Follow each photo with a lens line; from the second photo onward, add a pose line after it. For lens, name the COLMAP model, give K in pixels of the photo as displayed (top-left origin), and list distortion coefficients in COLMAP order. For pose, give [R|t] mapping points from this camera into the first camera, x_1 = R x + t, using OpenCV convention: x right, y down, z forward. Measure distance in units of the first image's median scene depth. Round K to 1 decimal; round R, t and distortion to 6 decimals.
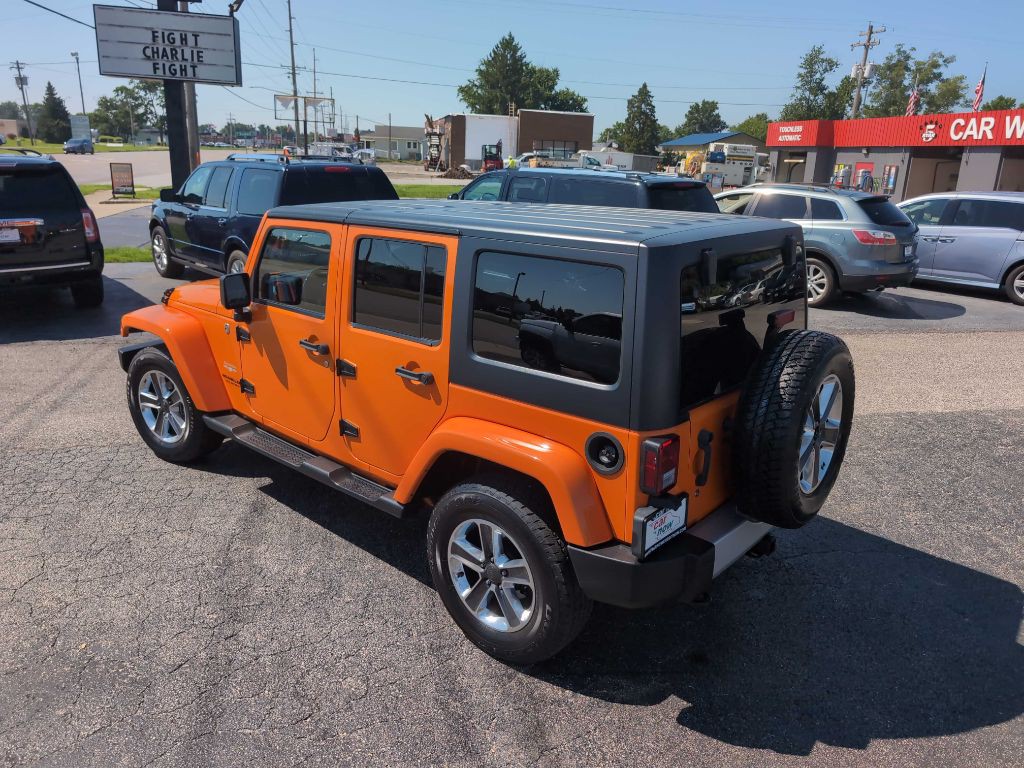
lens RADIAL K [[738.8, 0, 524.4], [0, 738.8, 368.3], [0, 0, 1]] dist [0.016373, -0.011296]
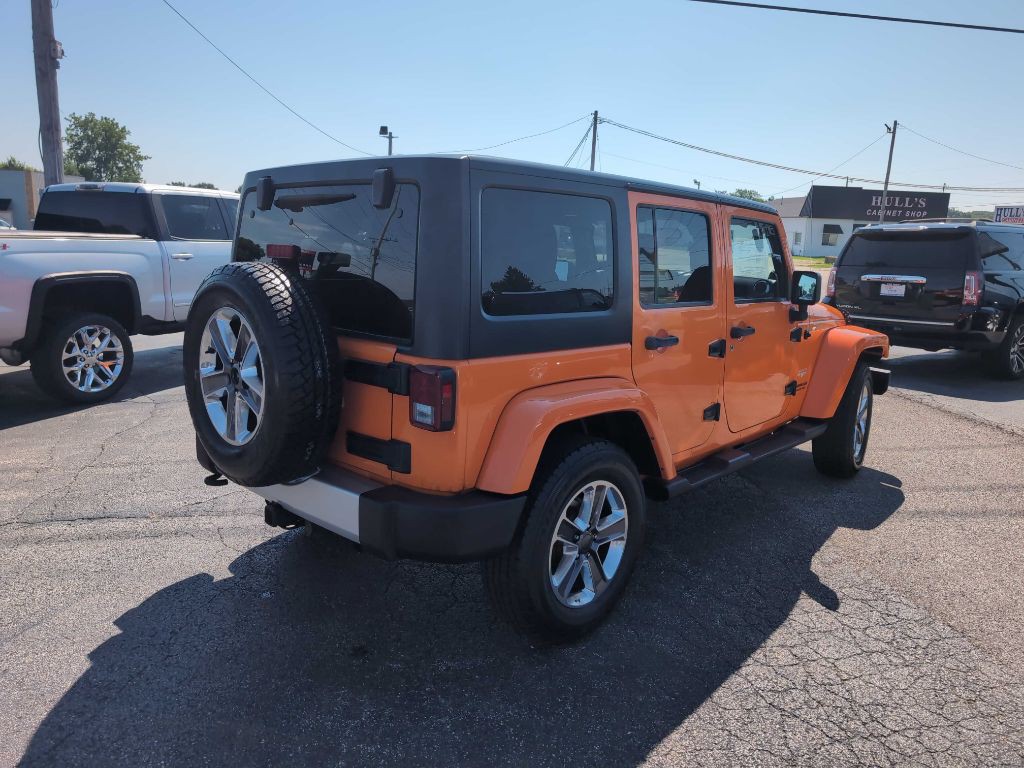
lens RADIAL K [[738.8, 0, 513.4], [0, 738.8, 368.6], [0, 0, 1]] dist [0.016373, -0.011296]
pose [[-0.058939, 0.139829, -0.988420, 0.847662], [-0.306460, 0.939794, 0.151224, -0.106240], [0.950057, 0.311825, -0.012539, 0.899698]]
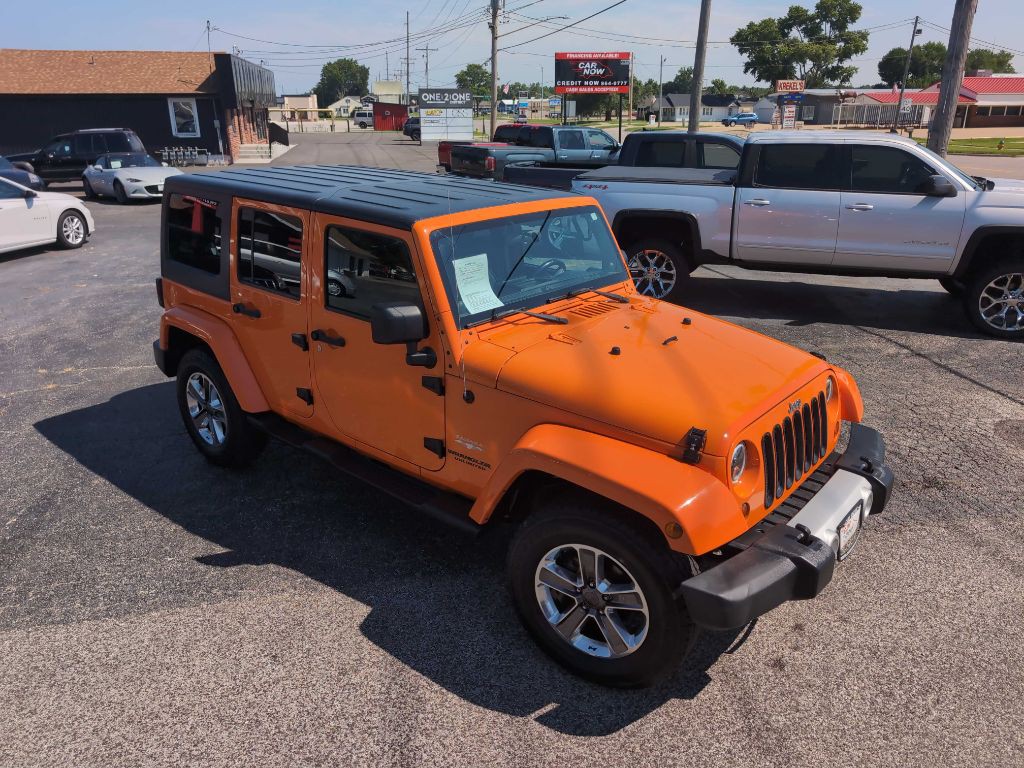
lens RADIAL K [[738.8, 0, 511.8], [0, 738.8, 369.1], [0, 0, 1]] dist [0.016373, -0.011296]
pose [[-0.999163, -0.040727, 0.003712, -0.218047], [-0.030957, 0.812517, 0.582115, -0.574264], [-0.026724, 0.581513, -0.813098, 1.833062]]
